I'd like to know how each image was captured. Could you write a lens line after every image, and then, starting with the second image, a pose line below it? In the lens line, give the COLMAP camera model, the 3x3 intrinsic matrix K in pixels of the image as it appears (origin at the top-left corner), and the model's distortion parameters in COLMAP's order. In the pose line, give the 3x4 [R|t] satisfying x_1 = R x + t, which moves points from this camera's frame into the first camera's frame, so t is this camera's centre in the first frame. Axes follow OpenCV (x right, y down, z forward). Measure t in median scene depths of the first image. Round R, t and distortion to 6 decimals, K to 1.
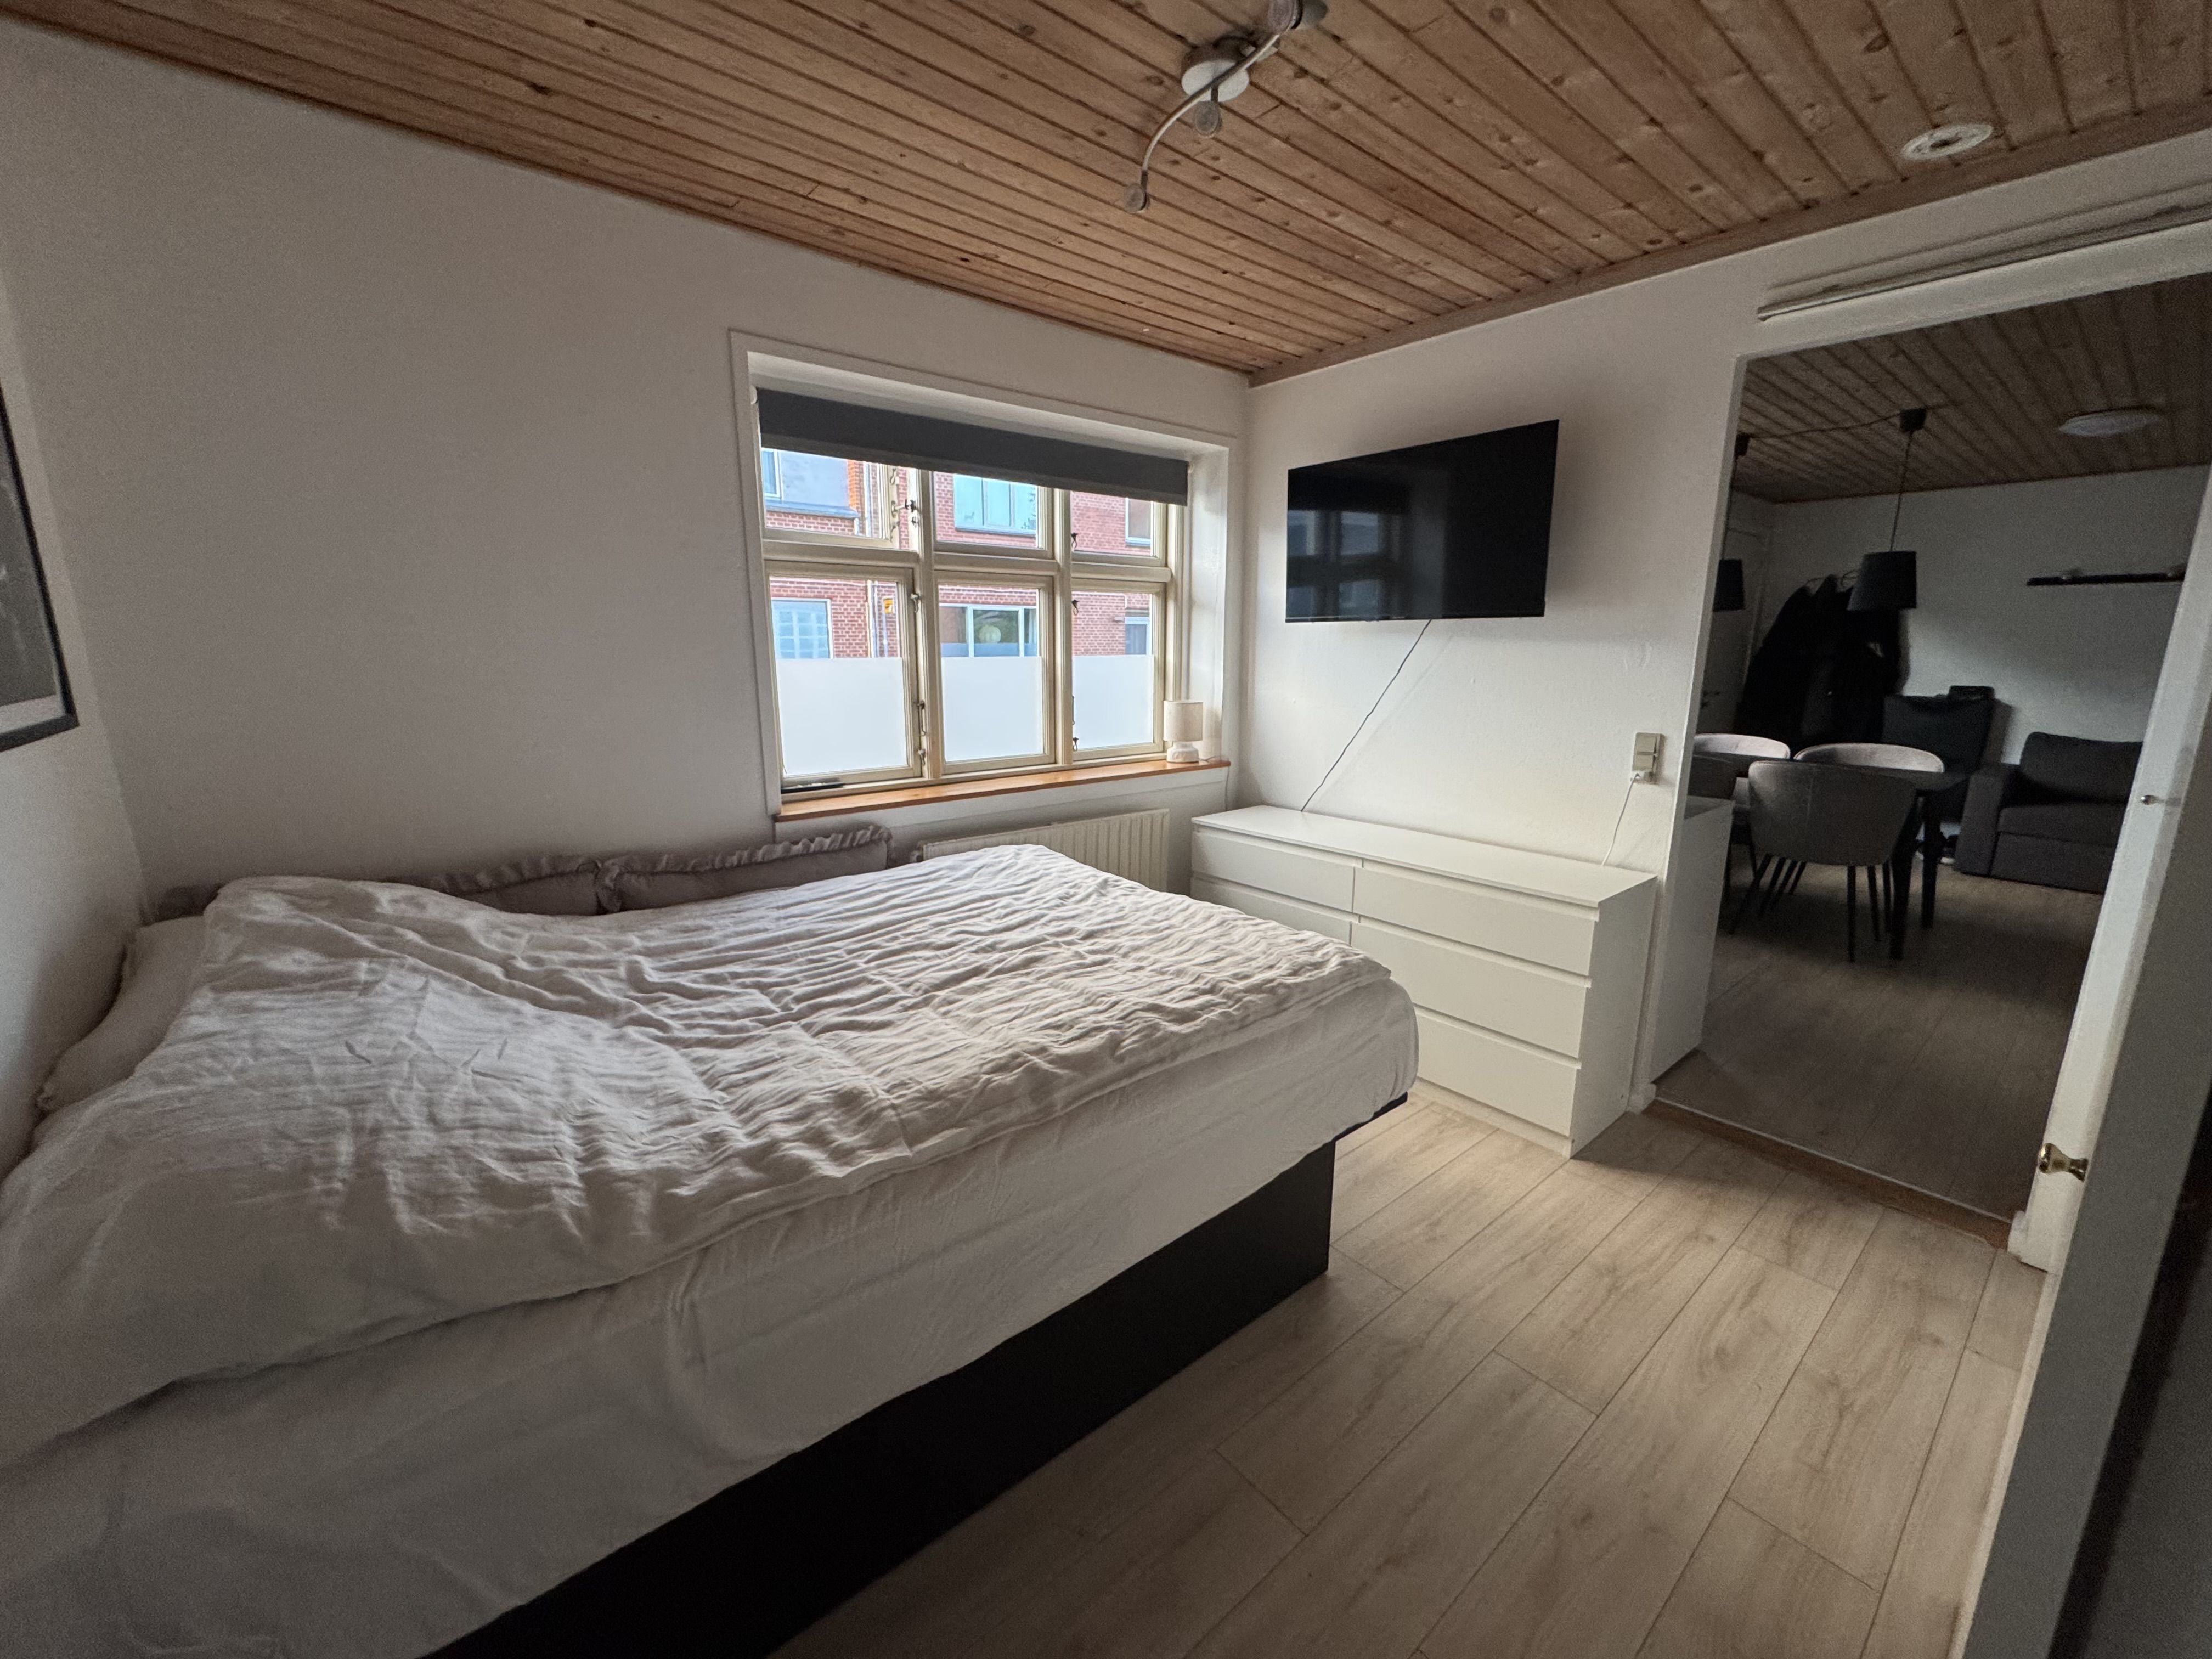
lens RADIAL K [[887.6, 0, 1106.1], [0, 887.6, 827.5], [0, 0, 1]] dist [-0.002900, -0.000411]
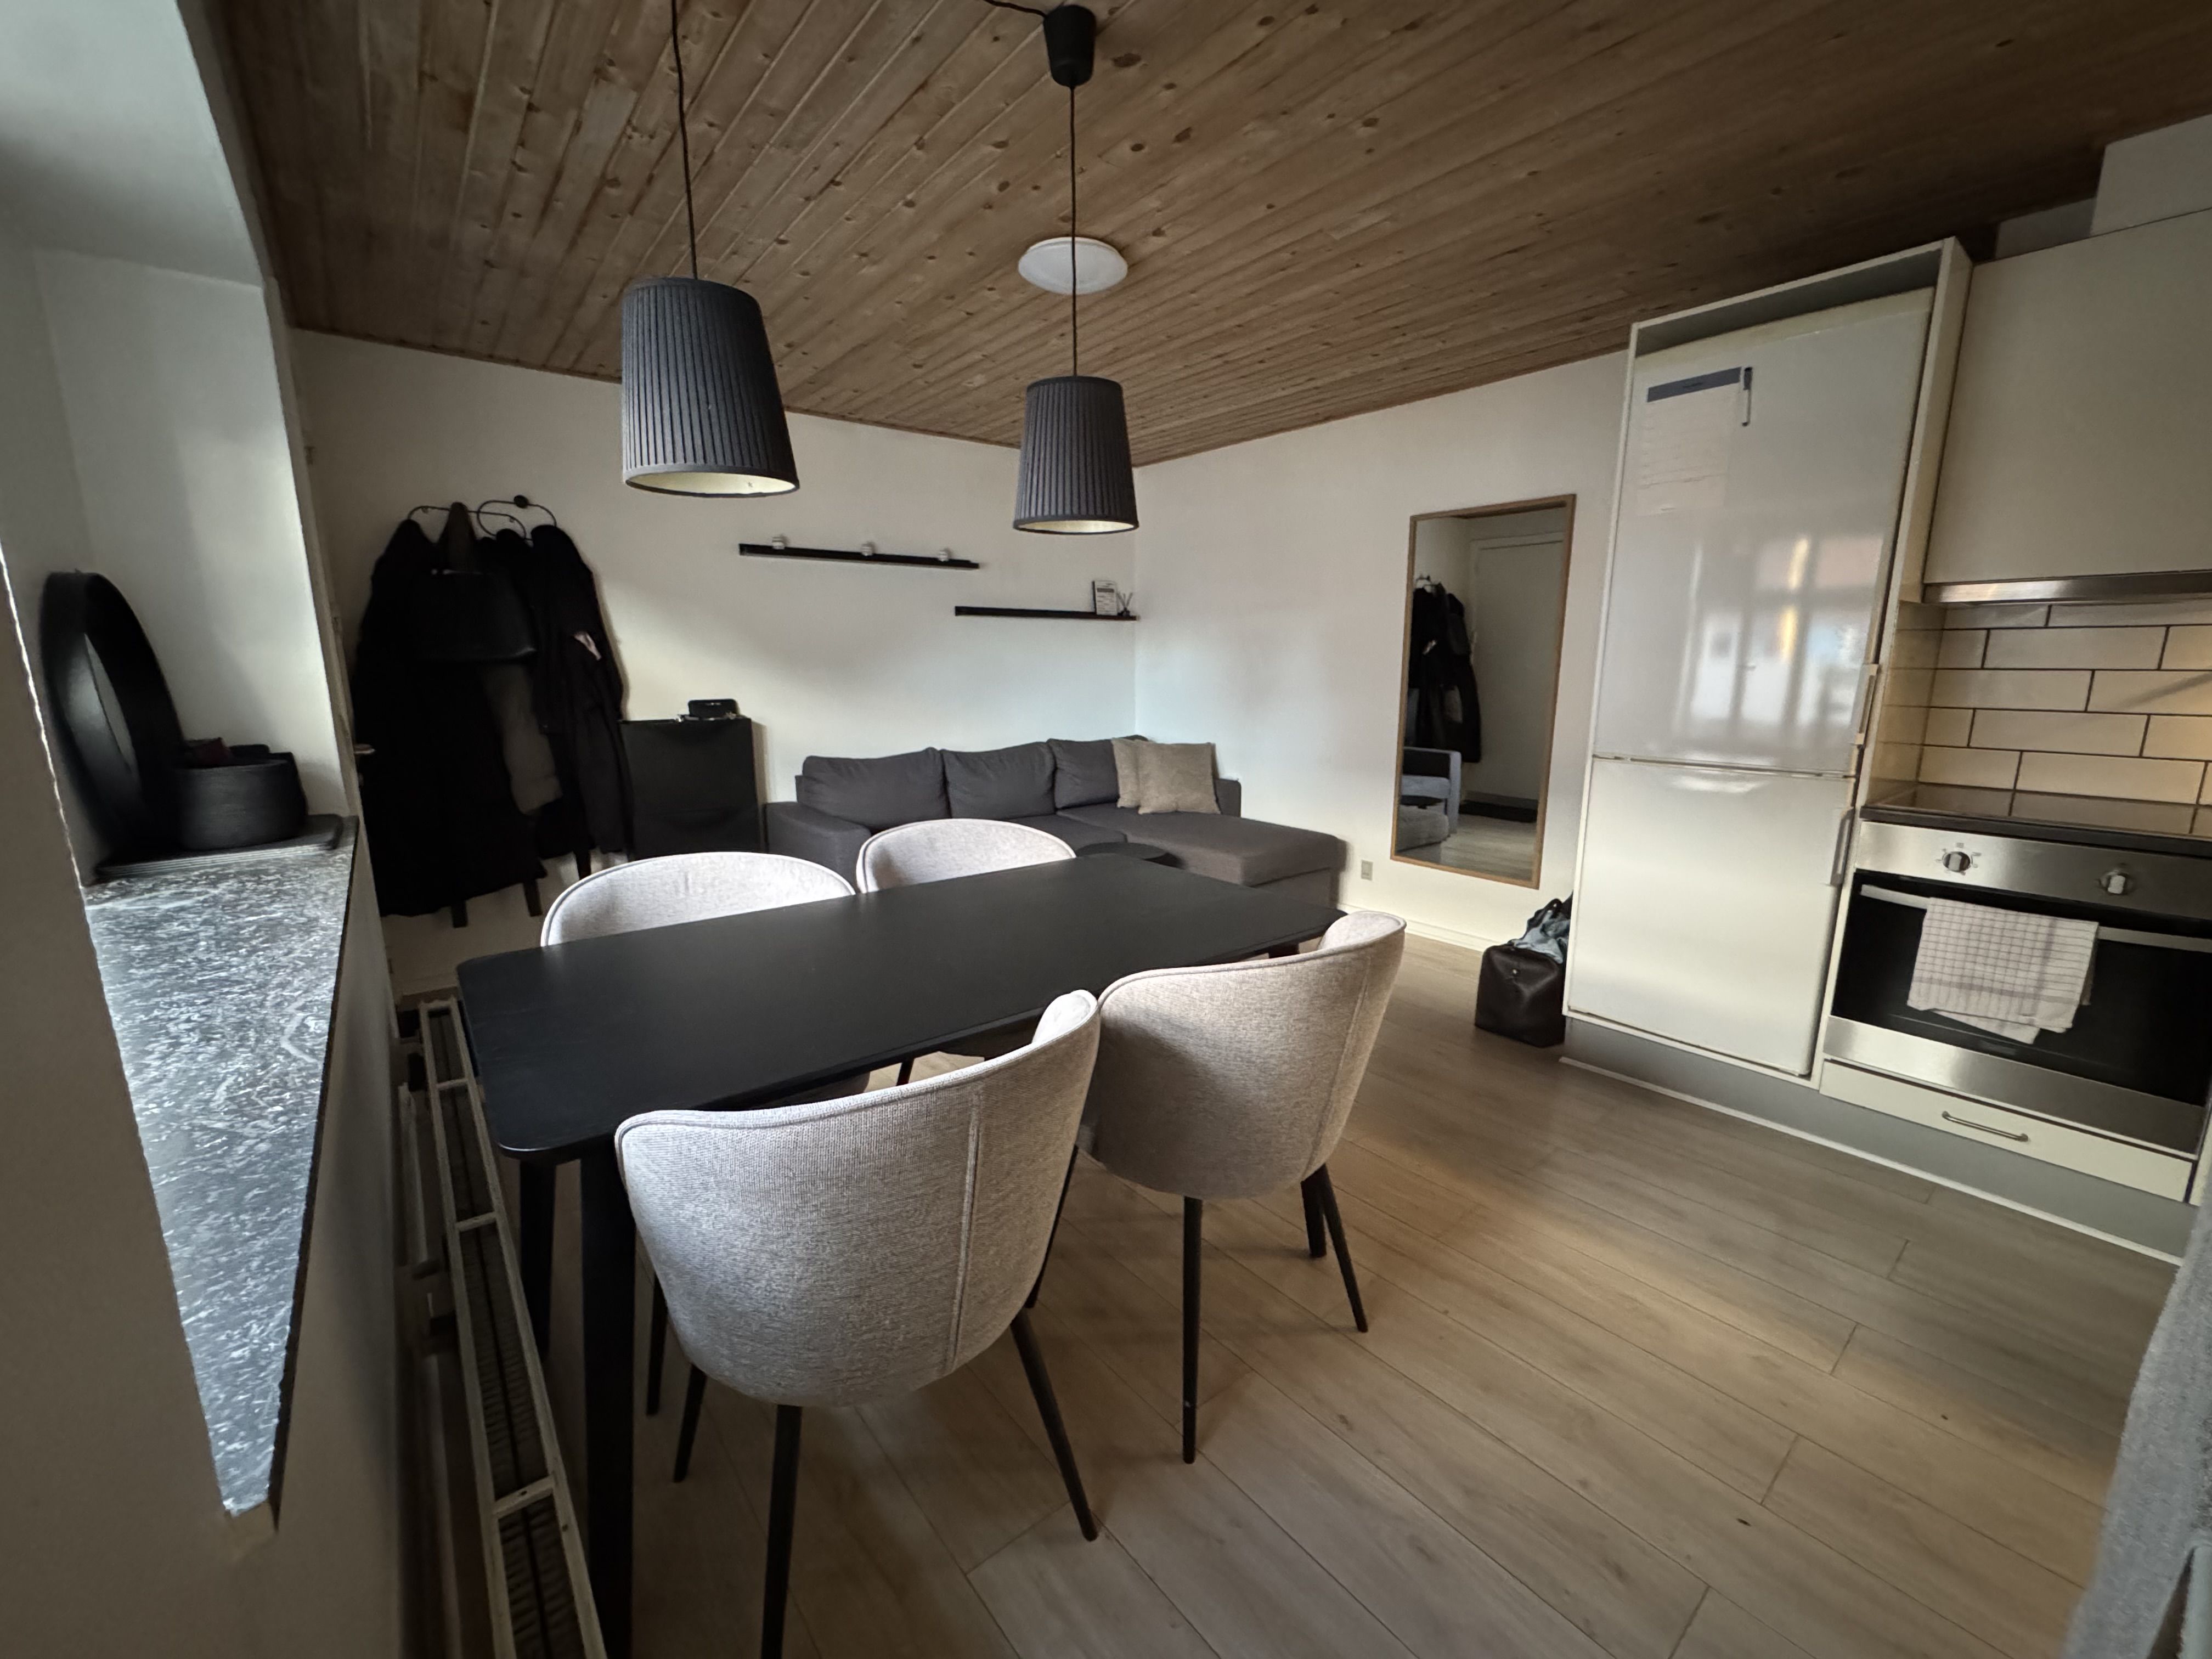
lens RADIAL K [[887.6, 0, 1105.9], [0, 887.6, 828.8], [0, 0, 1]] dist [-0.002900, -0.000411]
pose [[0.024086, -0.191088, 0.981277, 0.157608], [0.207793, 0.961082, 0.182055, -0.065583], [-0.977876, 0.199517, 0.062855, 0.357395]]
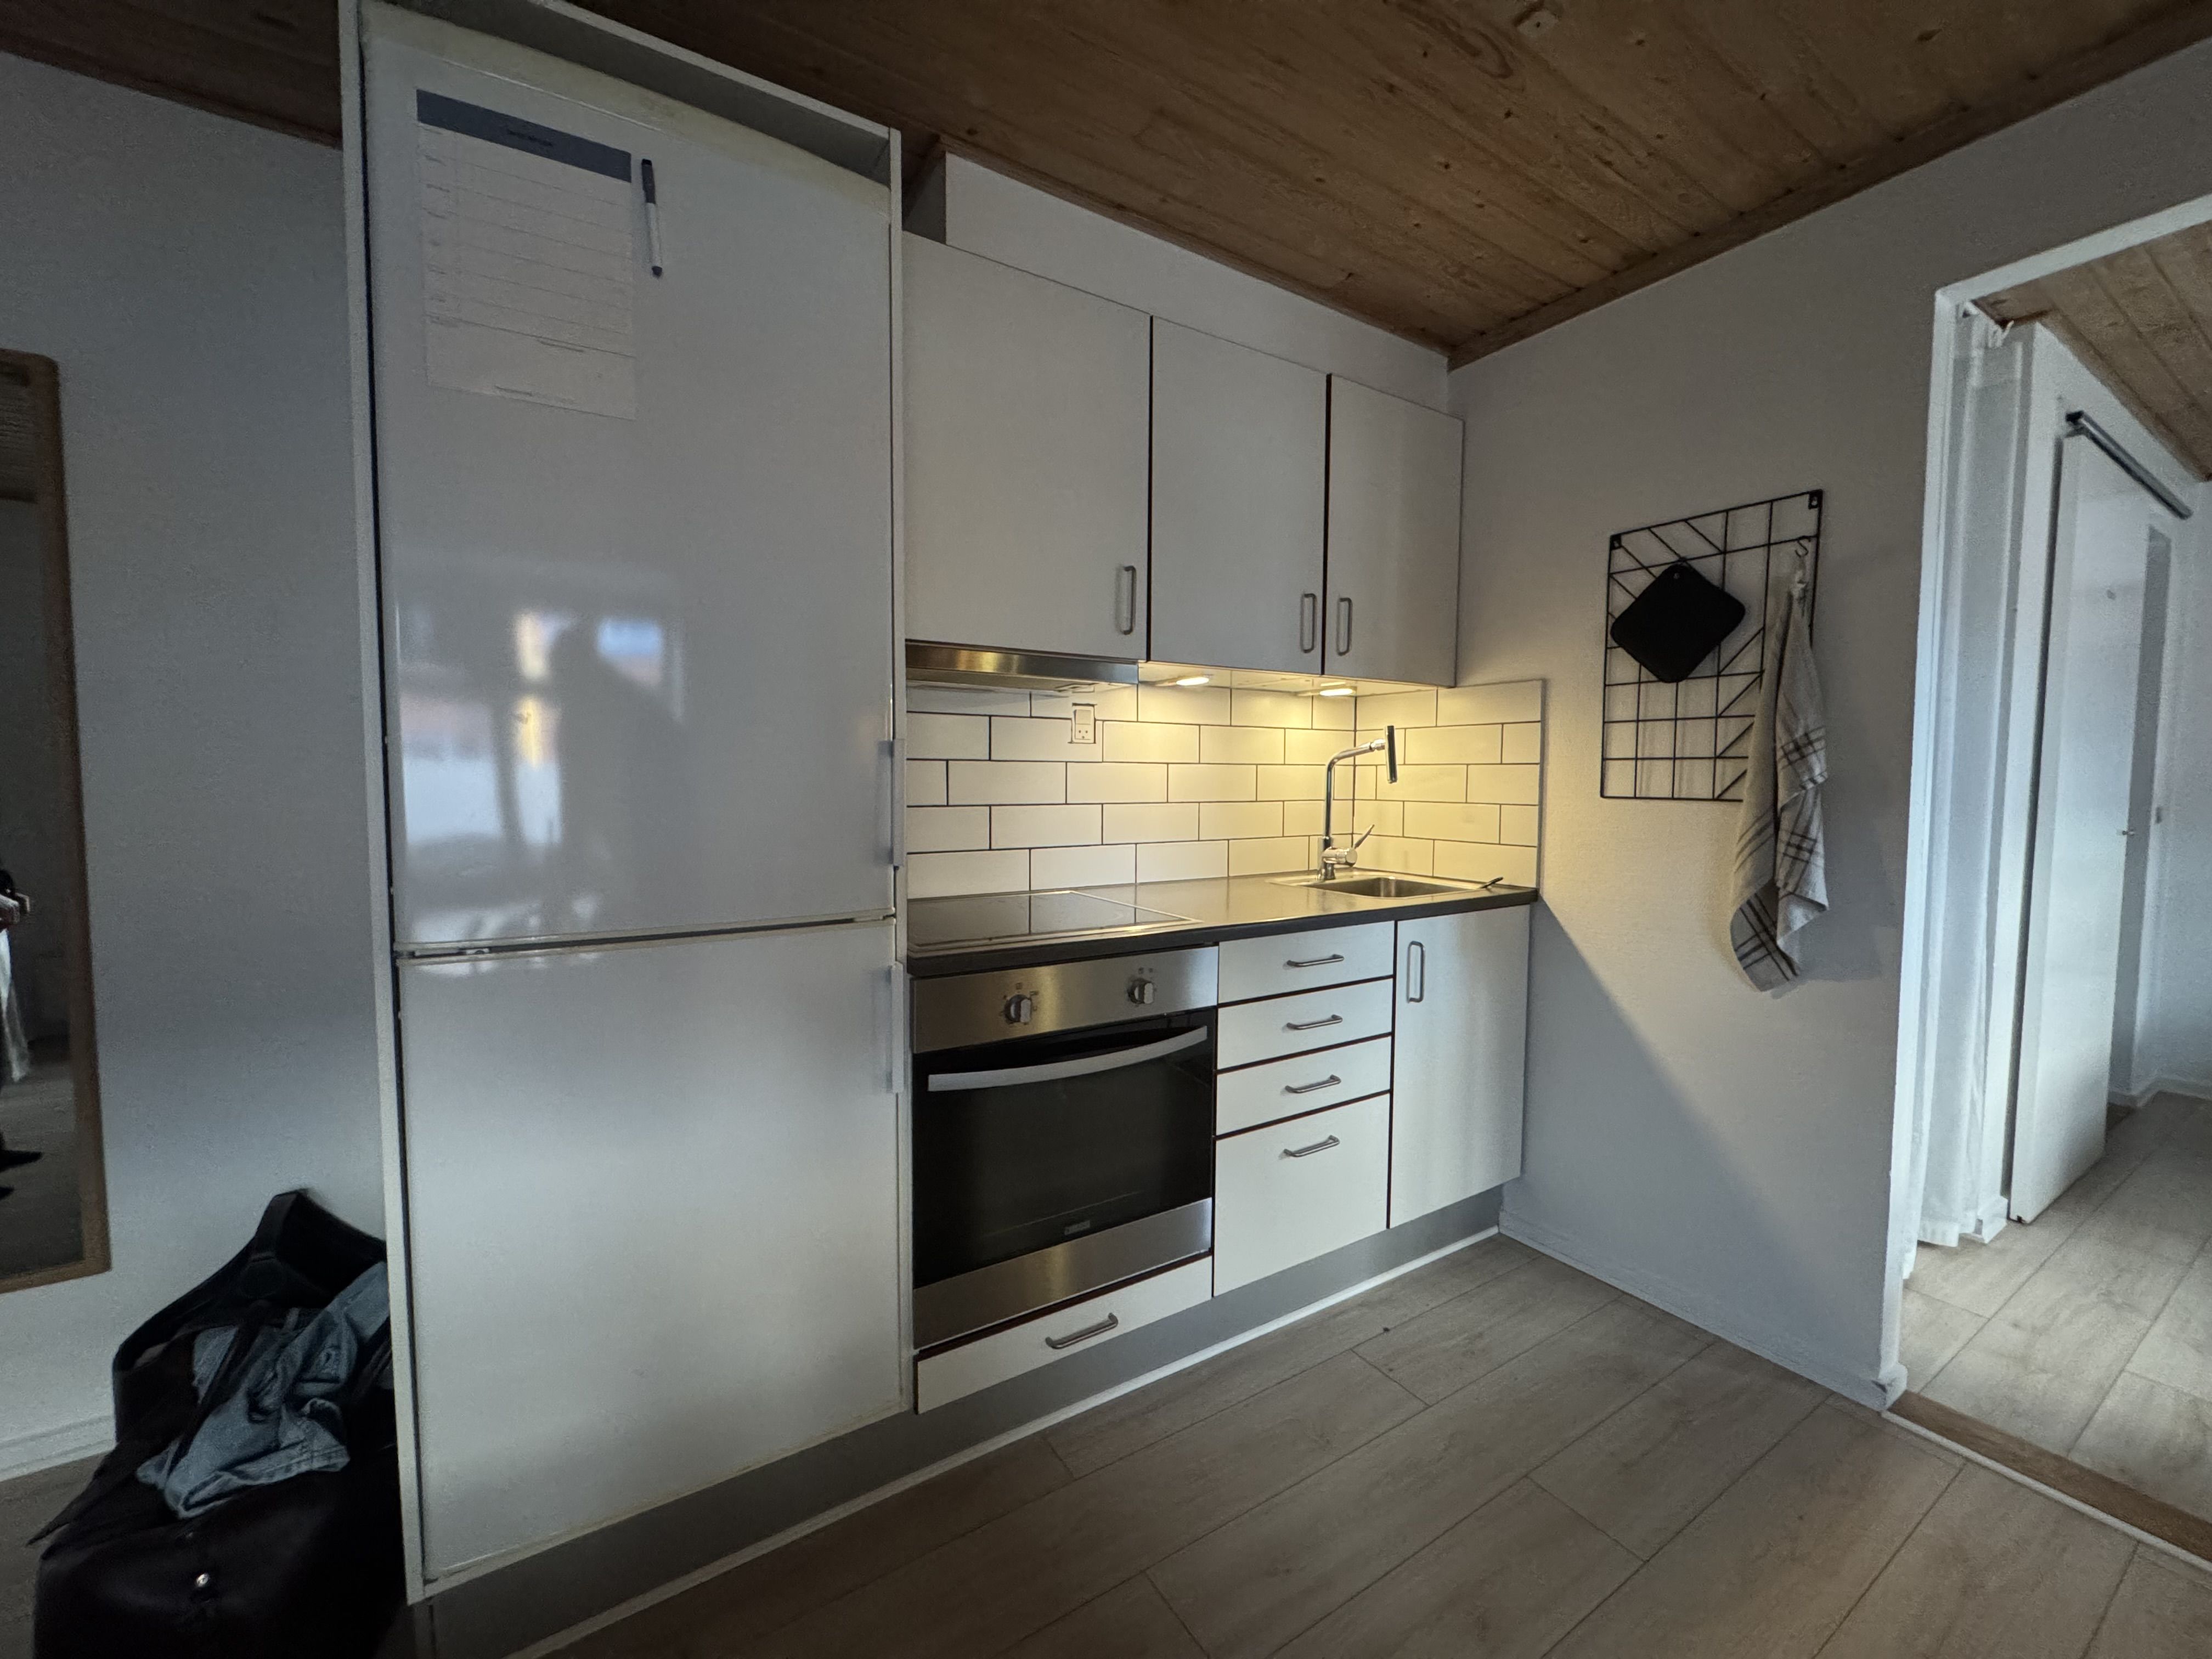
lens RADIAL K [[887.6, 0, 1105.1], [0, 887.6, 828.6], [0, 0, 1]] dist [-0.002900, -0.000411]
pose [[-0.991937, -0.013523, 0.126006, 0.414802], [0.019381, 0.966407, 0.256285, -0.039004], [-0.125239, 0.256660, -0.958353, 0.292249]]
